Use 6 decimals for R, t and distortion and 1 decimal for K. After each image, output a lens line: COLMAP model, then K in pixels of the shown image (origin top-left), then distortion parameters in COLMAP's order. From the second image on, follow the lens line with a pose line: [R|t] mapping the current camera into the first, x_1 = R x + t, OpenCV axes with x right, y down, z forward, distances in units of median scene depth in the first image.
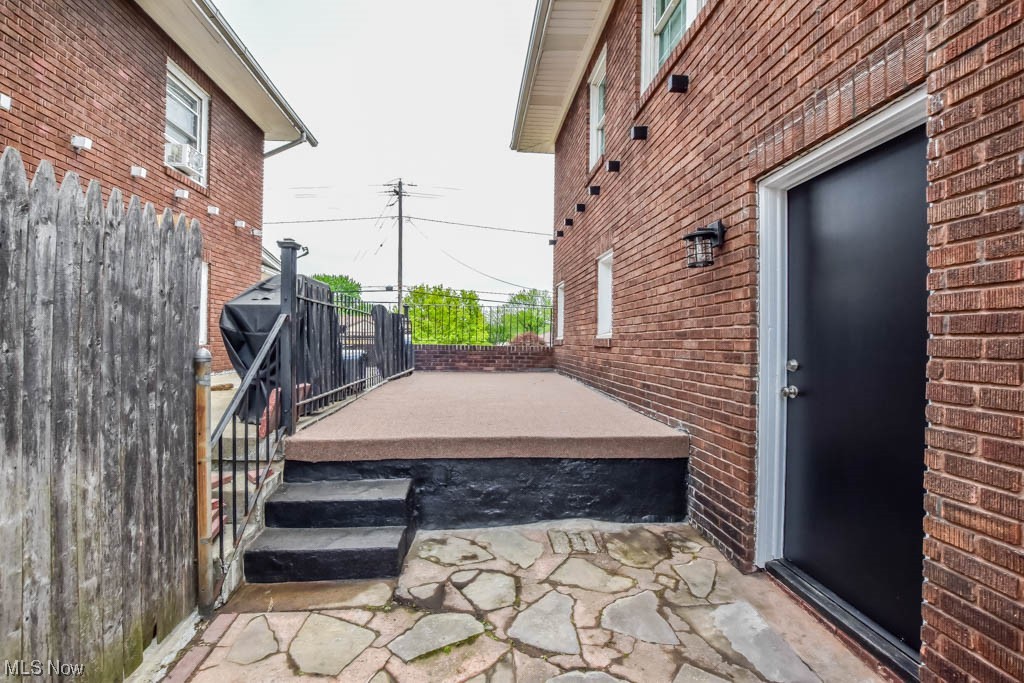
lens RADIAL K [[450.2, 0, 511.7], [0, 450.2, 341.4], [0, 0, 1]] dist [-0.005021, -0.000304]
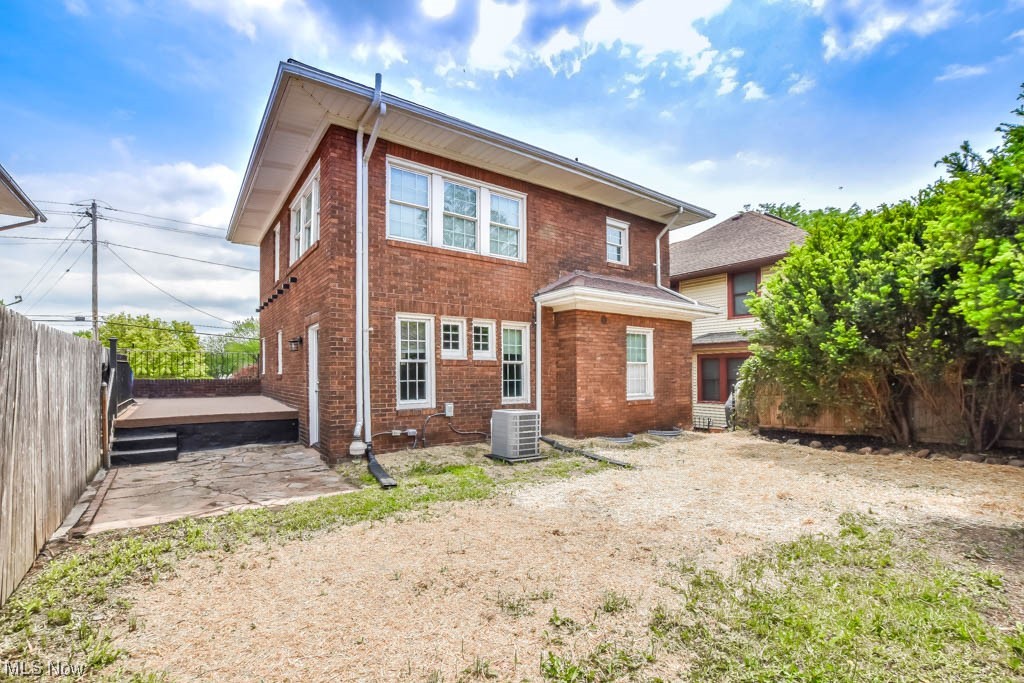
lens RADIAL K [[450.2, 0, 493.2], [0, 450.2, 367.7], [0, 0, 1]] dist [-0.005021, -0.000304]
pose [[0.870093, -0.011966, 0.492742, 0.039287], [0.015615, 0.999873, -0.003293, -0.011001], [-0.492639, 0.010559, 0.870169, -0.962784]]
